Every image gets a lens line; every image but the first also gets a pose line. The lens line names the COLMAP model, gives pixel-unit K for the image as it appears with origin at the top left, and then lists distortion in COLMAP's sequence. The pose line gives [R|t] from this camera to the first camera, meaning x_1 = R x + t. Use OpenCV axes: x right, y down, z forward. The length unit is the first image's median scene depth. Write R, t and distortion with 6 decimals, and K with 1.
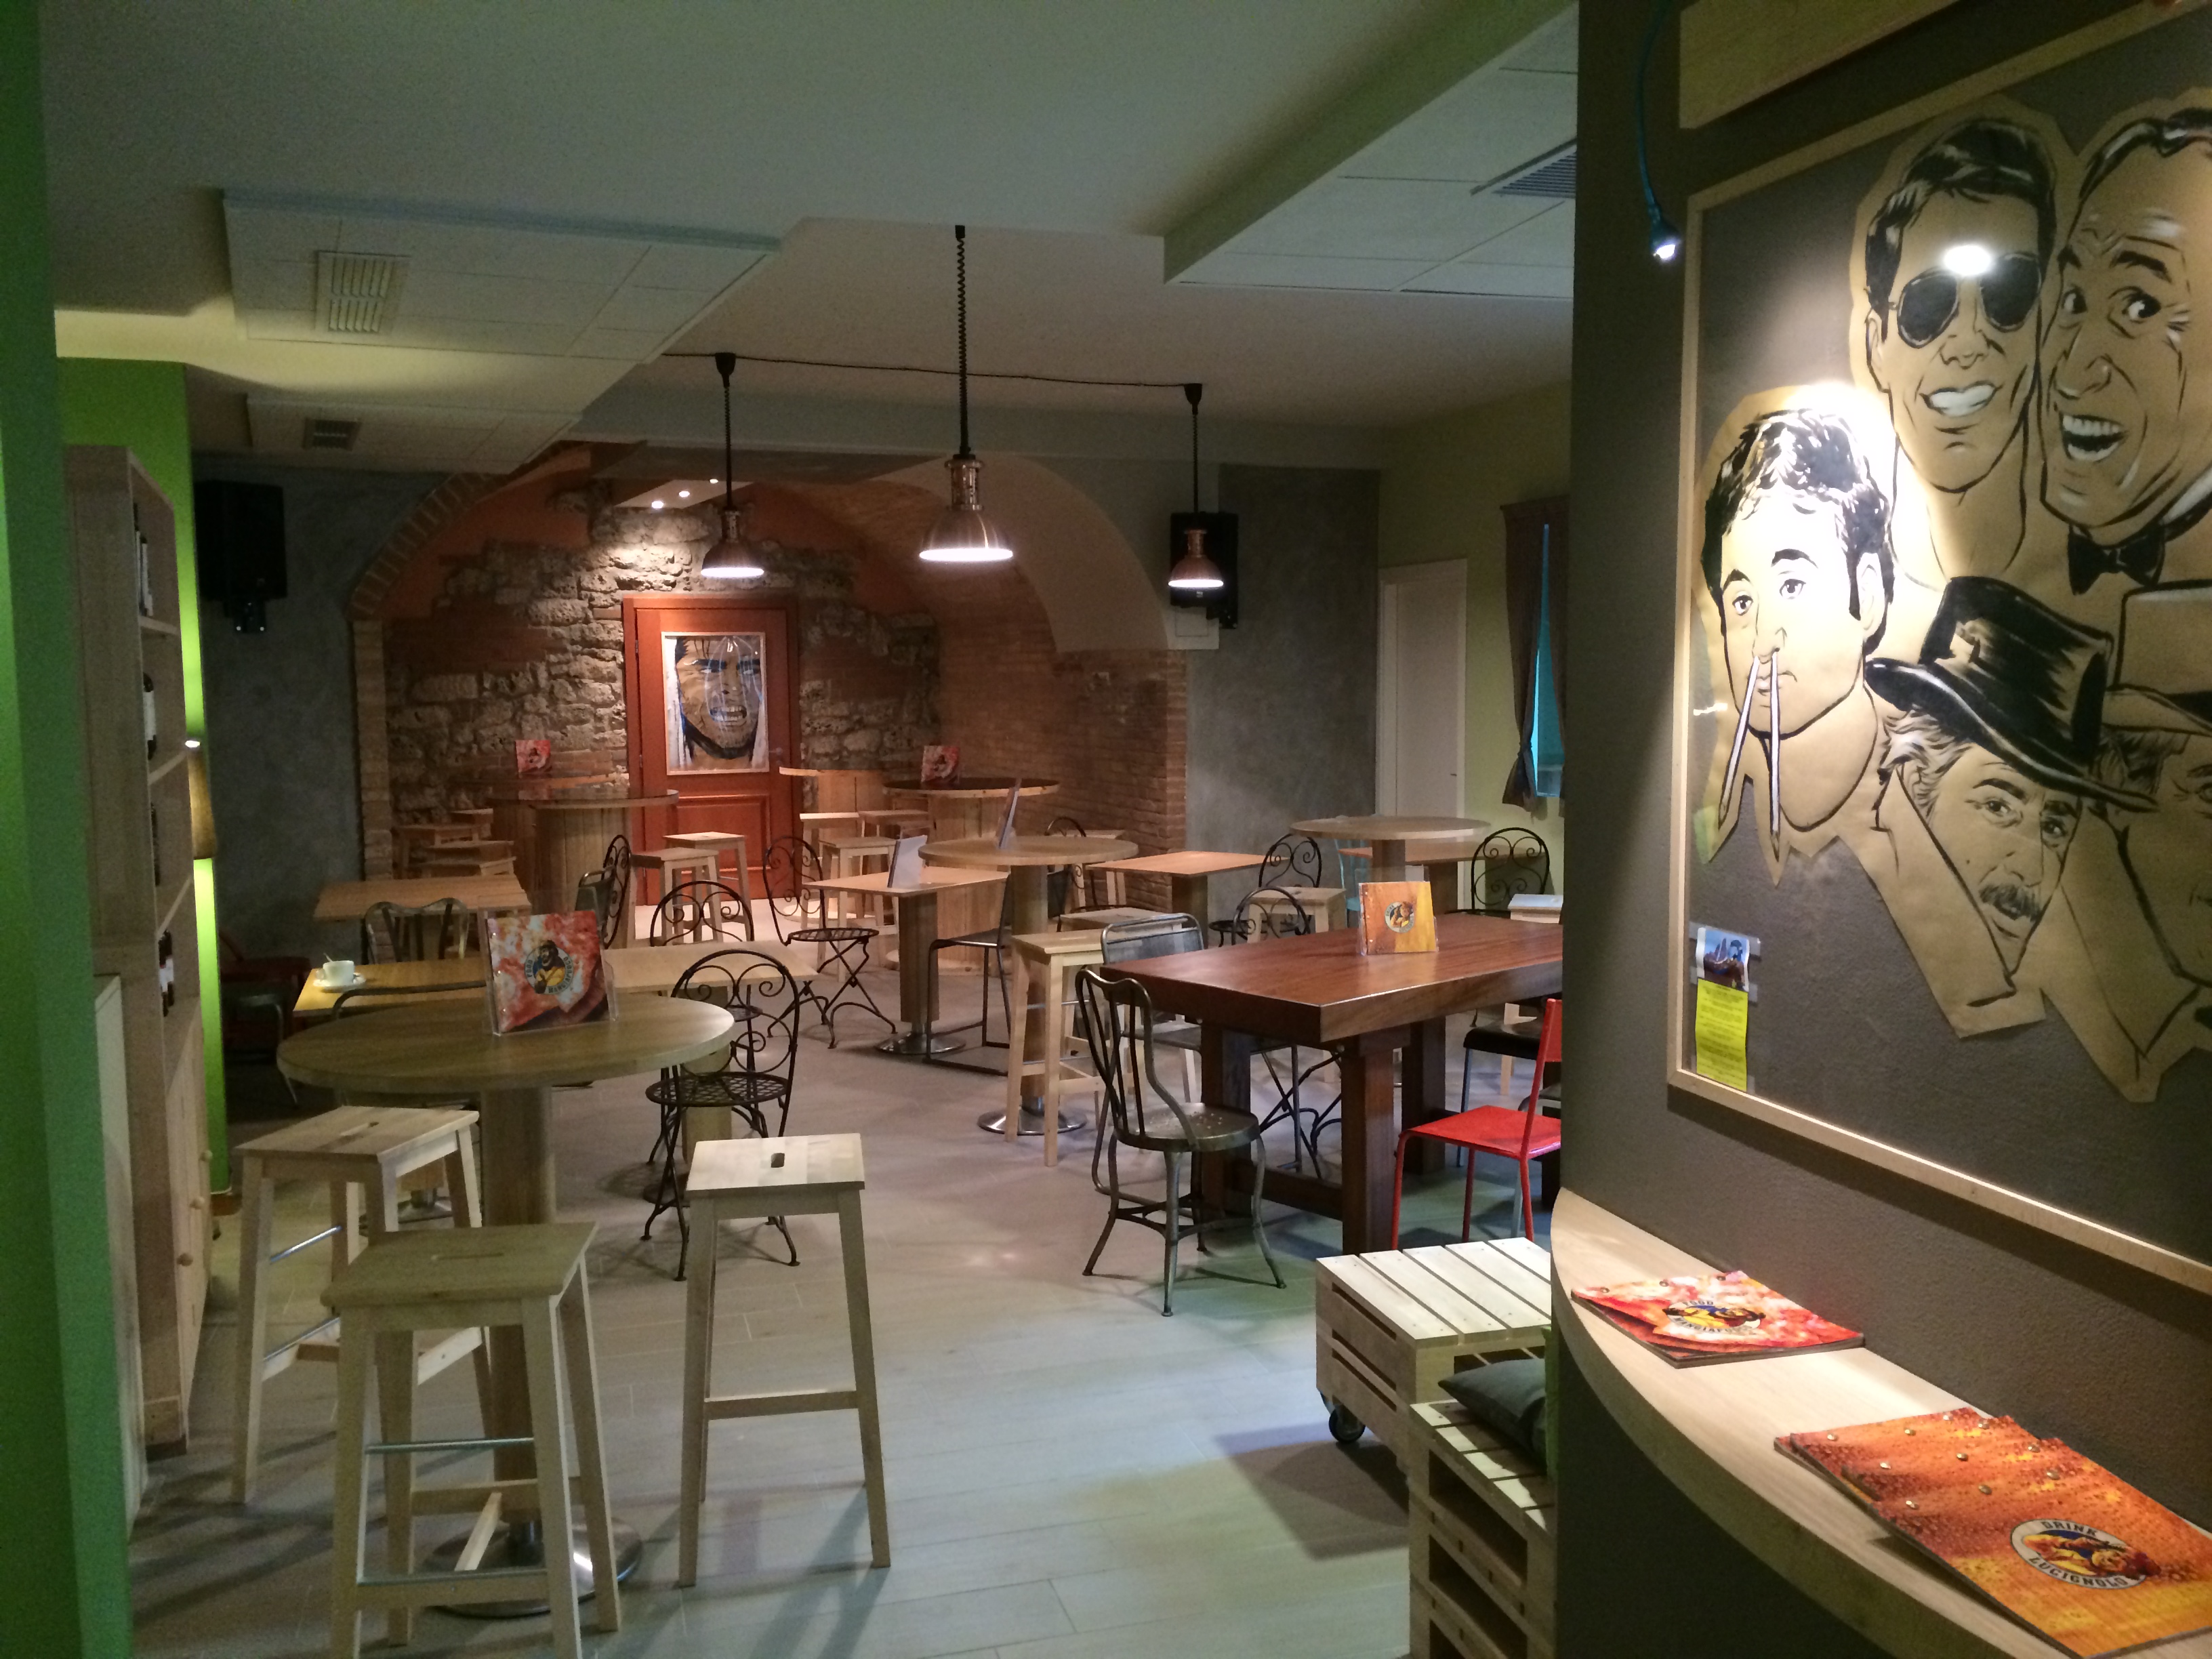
lens RADIAL K [[1944.4, 0, 1111.2], [0, 1944.4, 847.0], [0, 0, 1]] dist [0.044048, -0.085040]
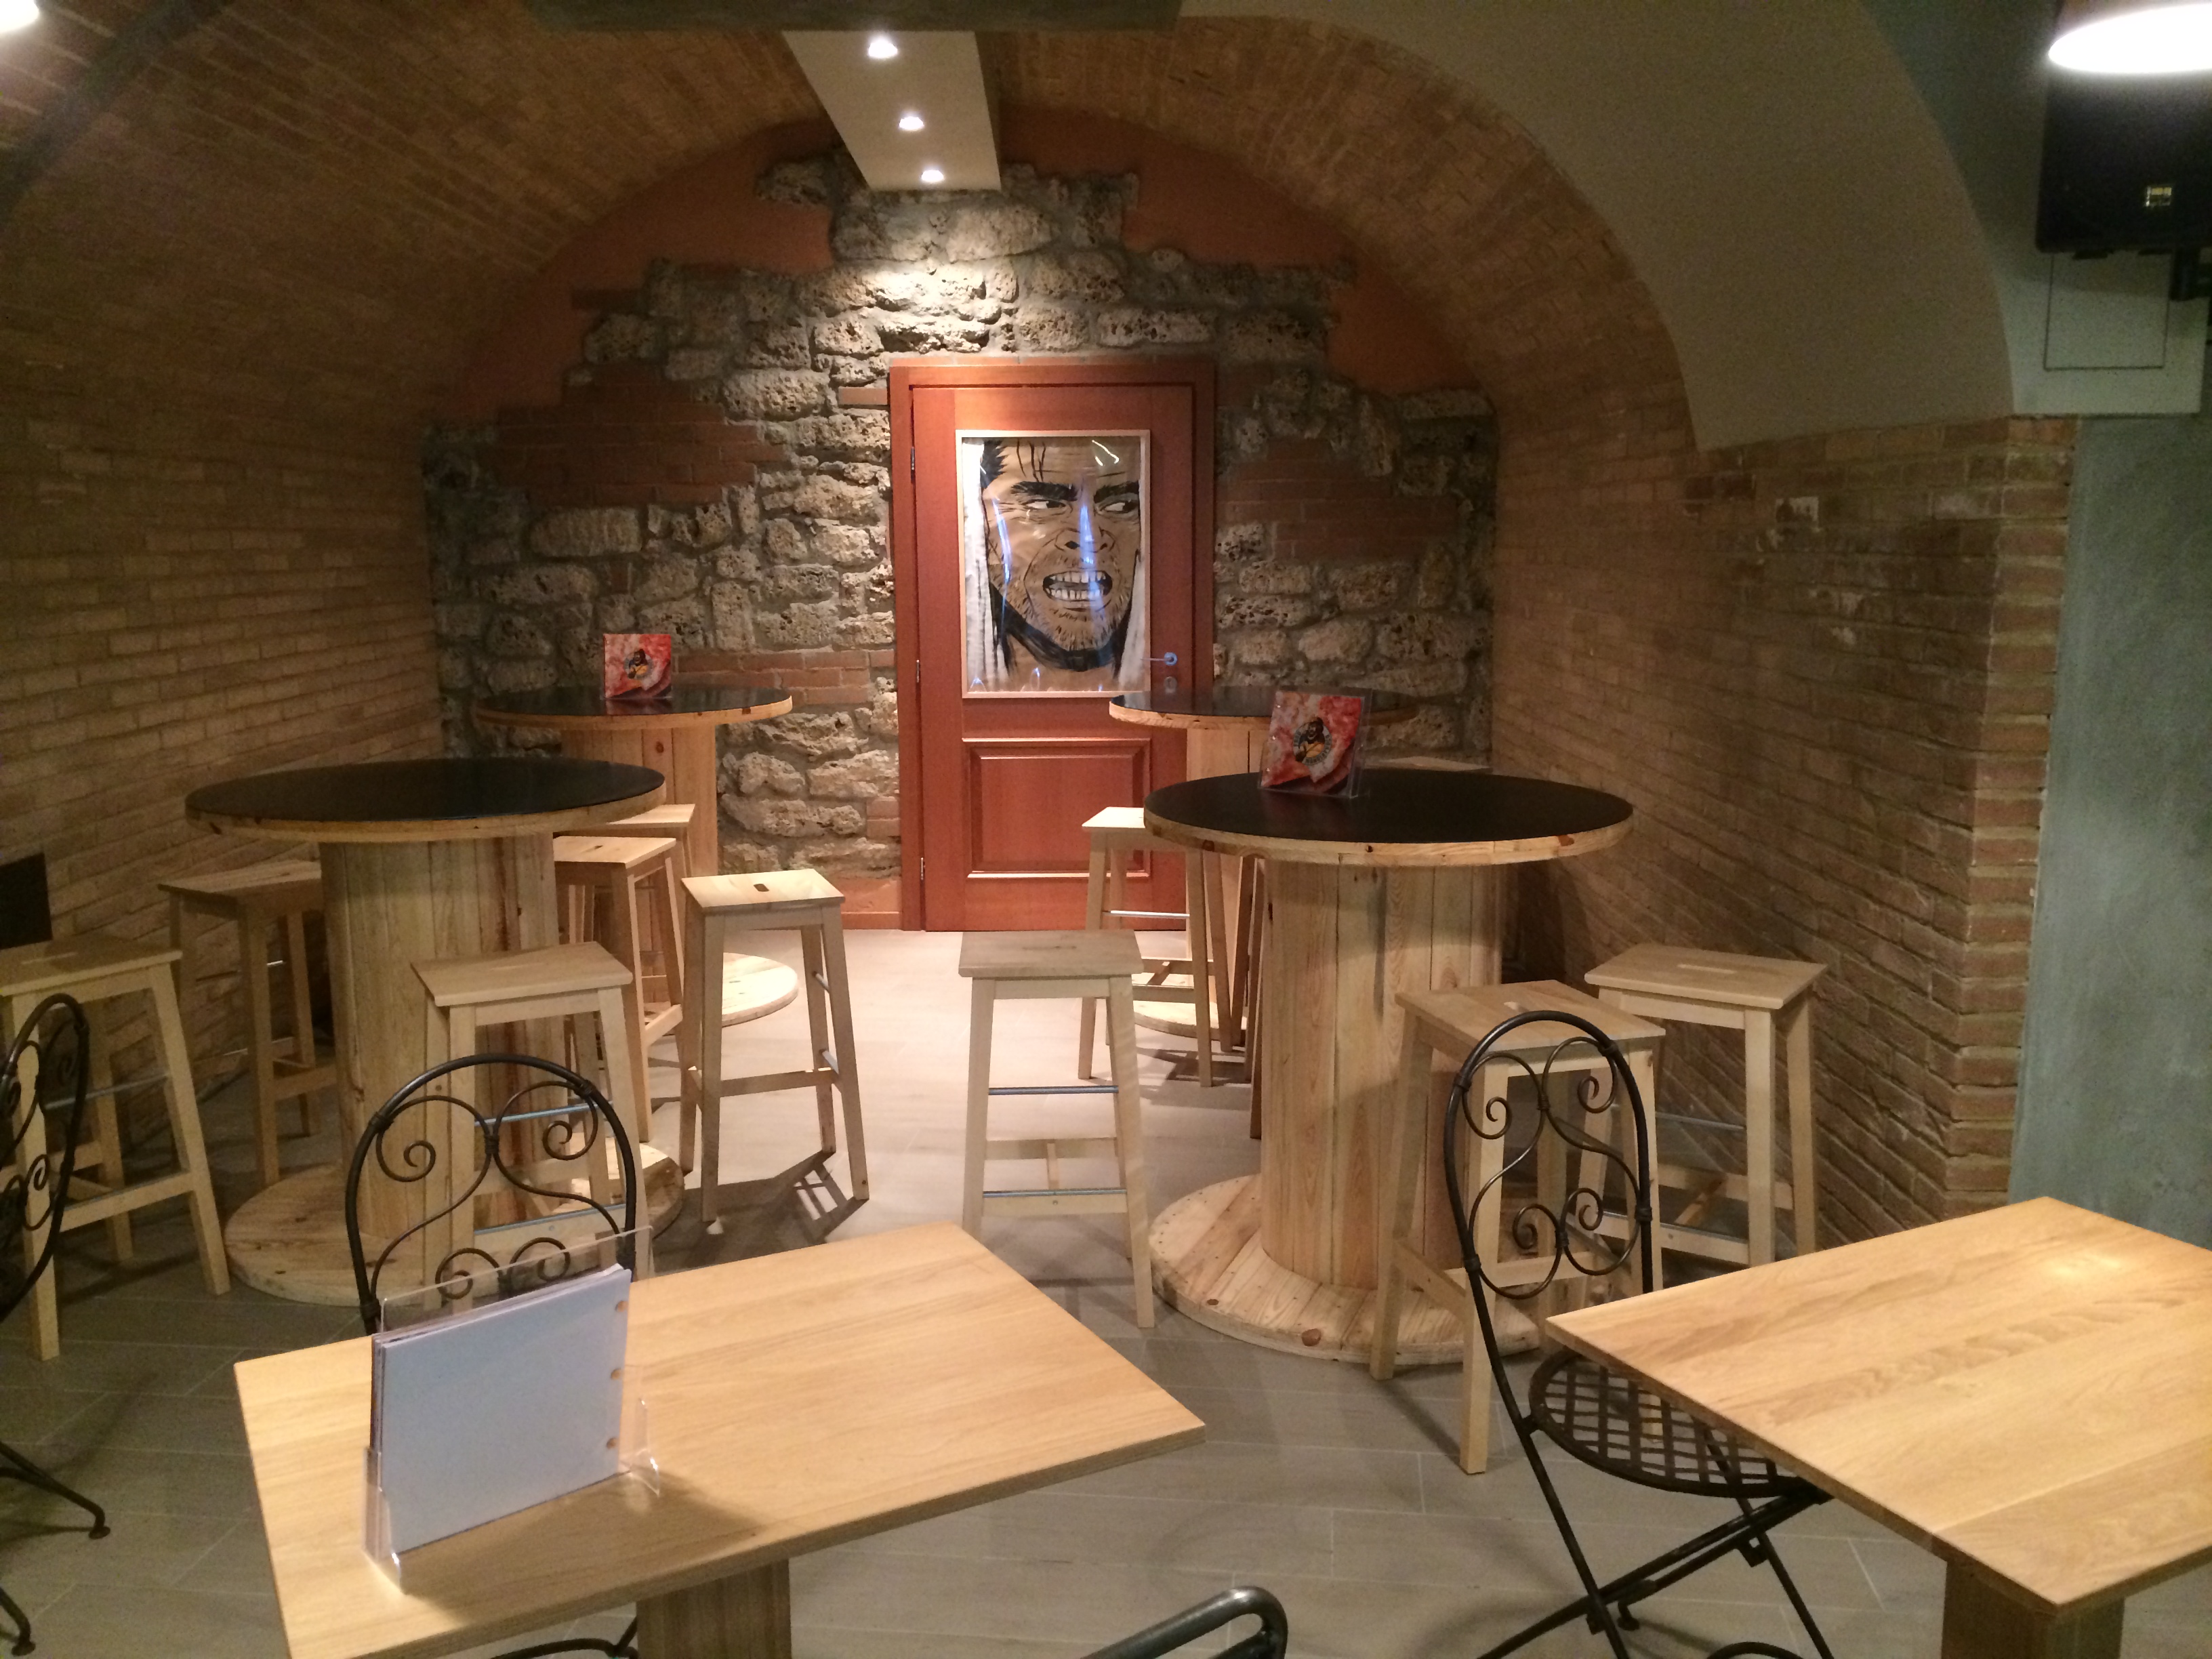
lens RADIAL K [[1944.4, 0, 1079.9], [0, 1944.4, 863.7], [0, 0, 1]] dist [0.044048, -0.085040]
pose [[0.921650, 0.072465, -0.381197, 0.013014], [-0.040913, 0.995079, 0.090244, -0.041911], [0.385860, -0.067577, 0.920079, 0.517272]]
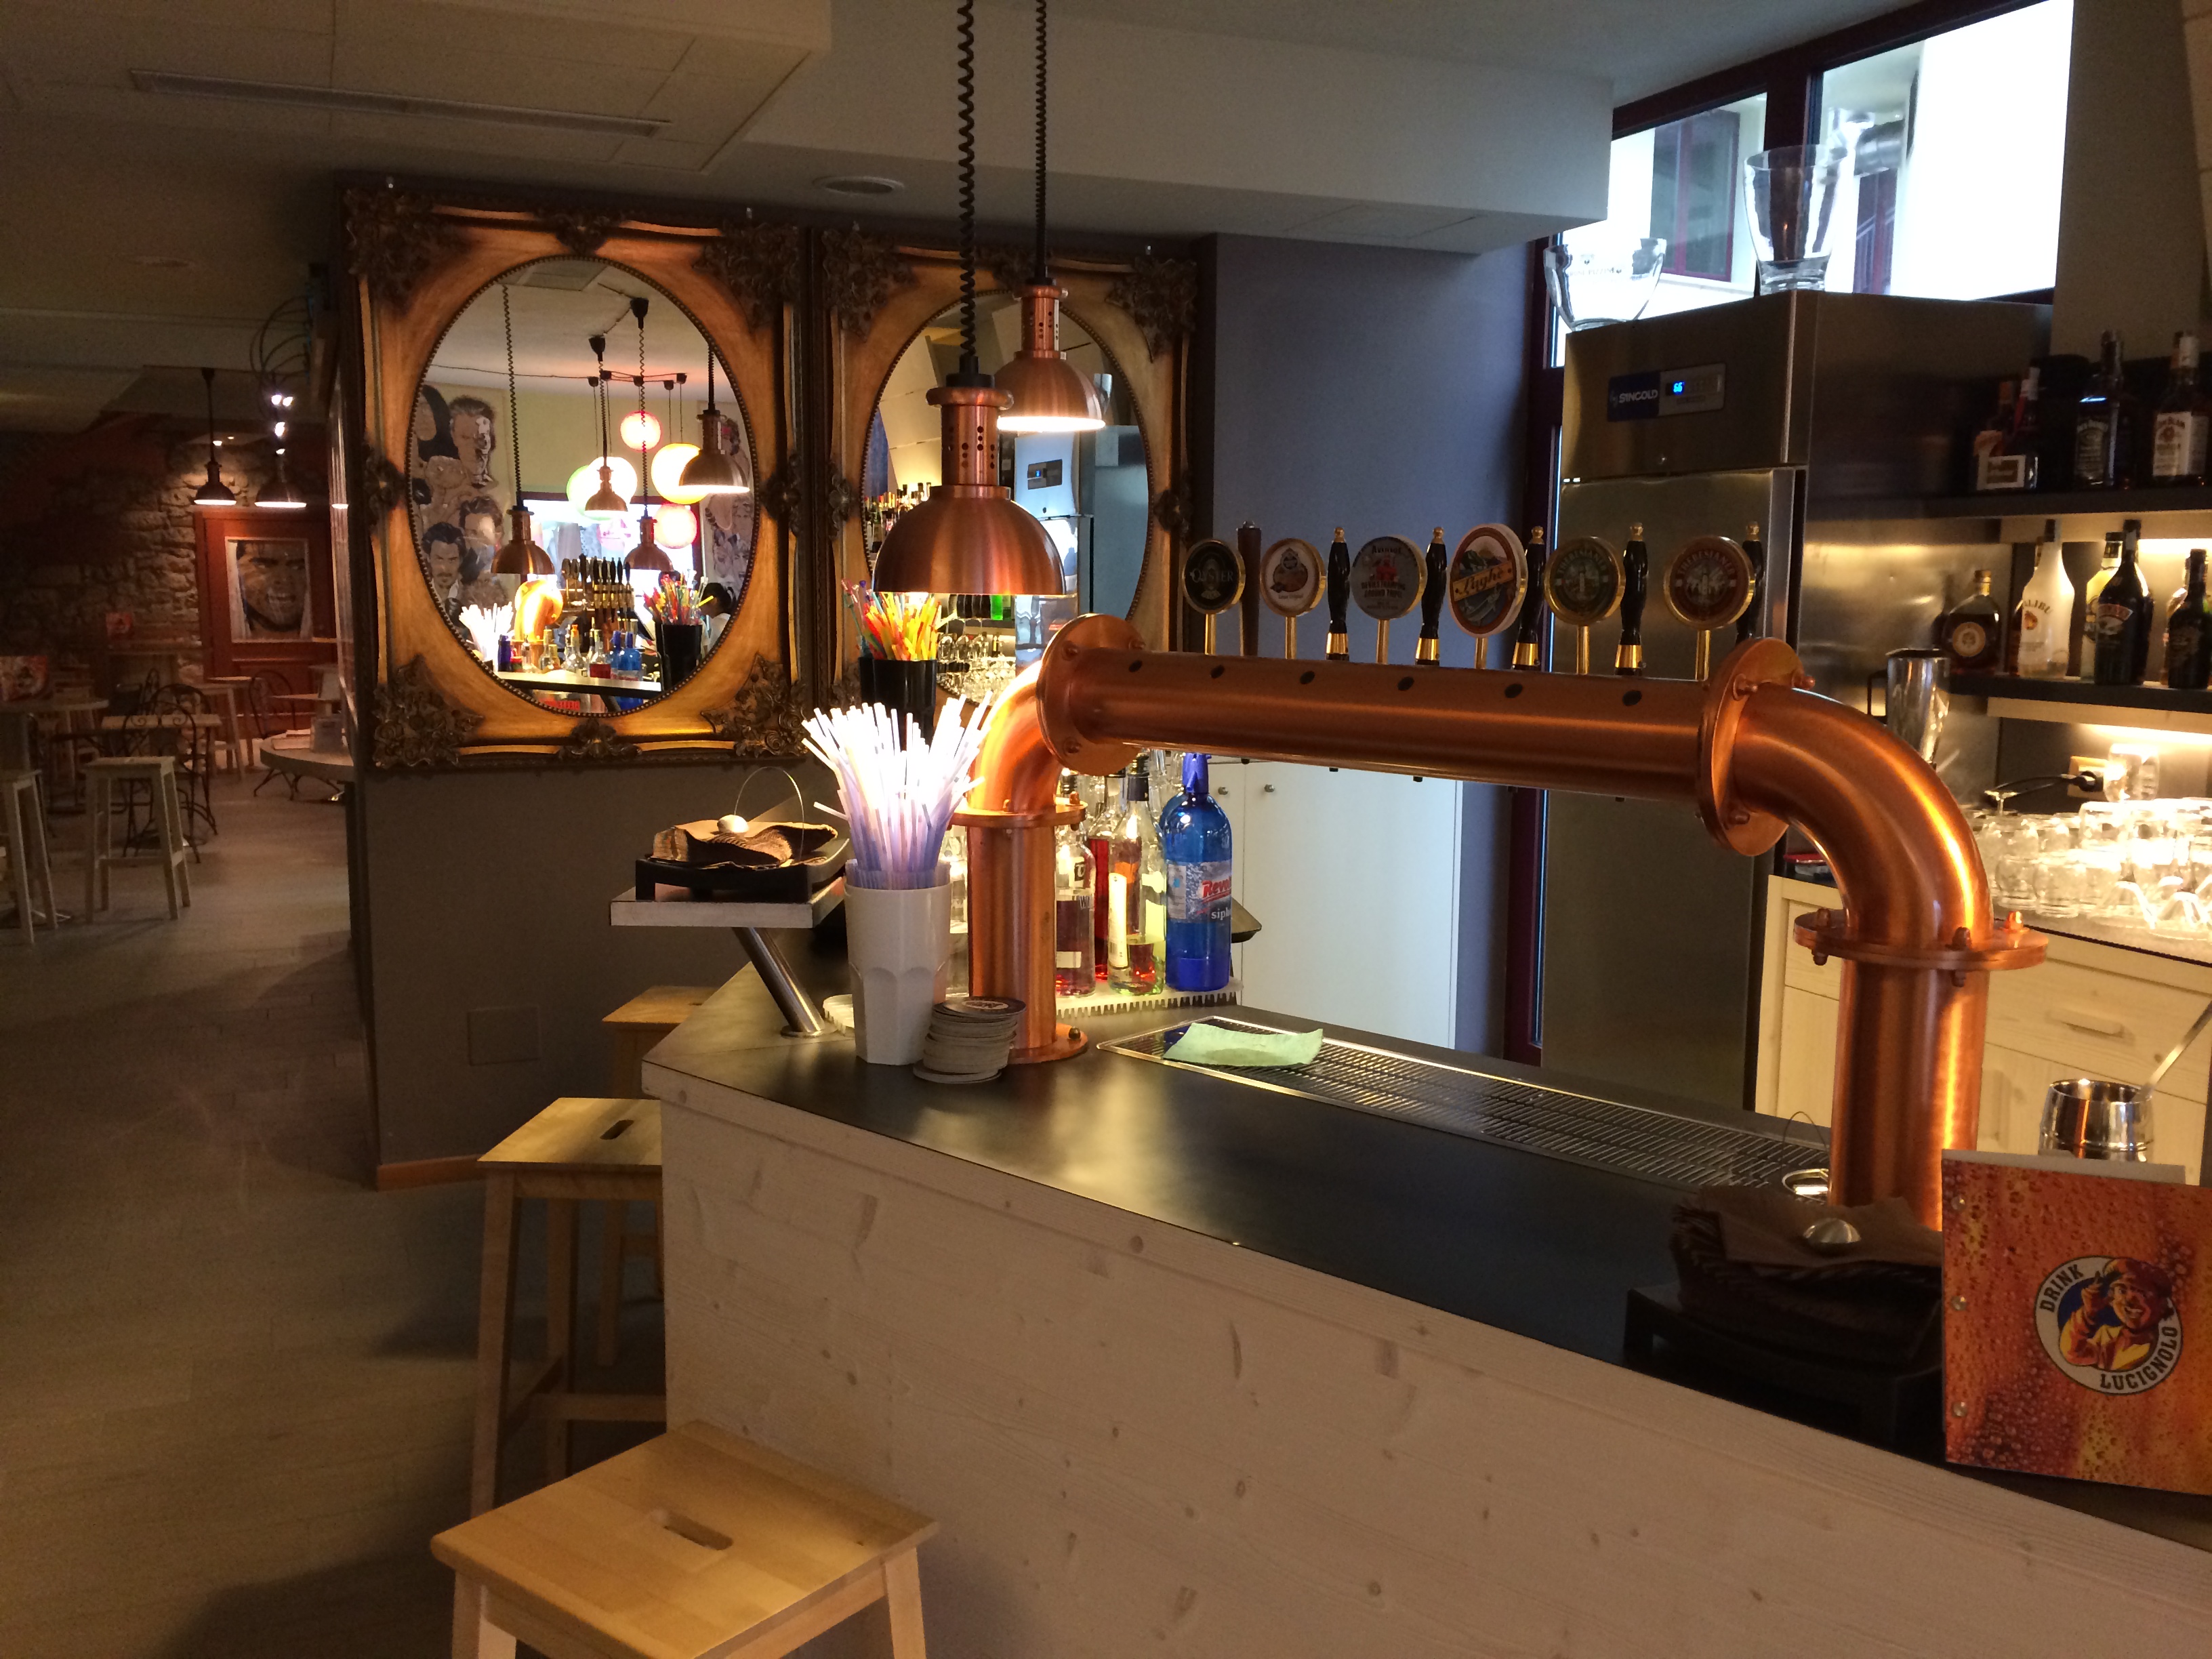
lens RADIAL K [[1944.4, 0, 1151.8], [0, 1944.4, 854.8], [0, 0, 1]] dist [0.044048, -0.085040]
pose [[0.988825, -0.001404, 0.149072, 0.205698], [-0.005487, 0.998935, 0.045804, 0.045328], [-0.148977, -0.046110, 0.987765, -0.454842]]
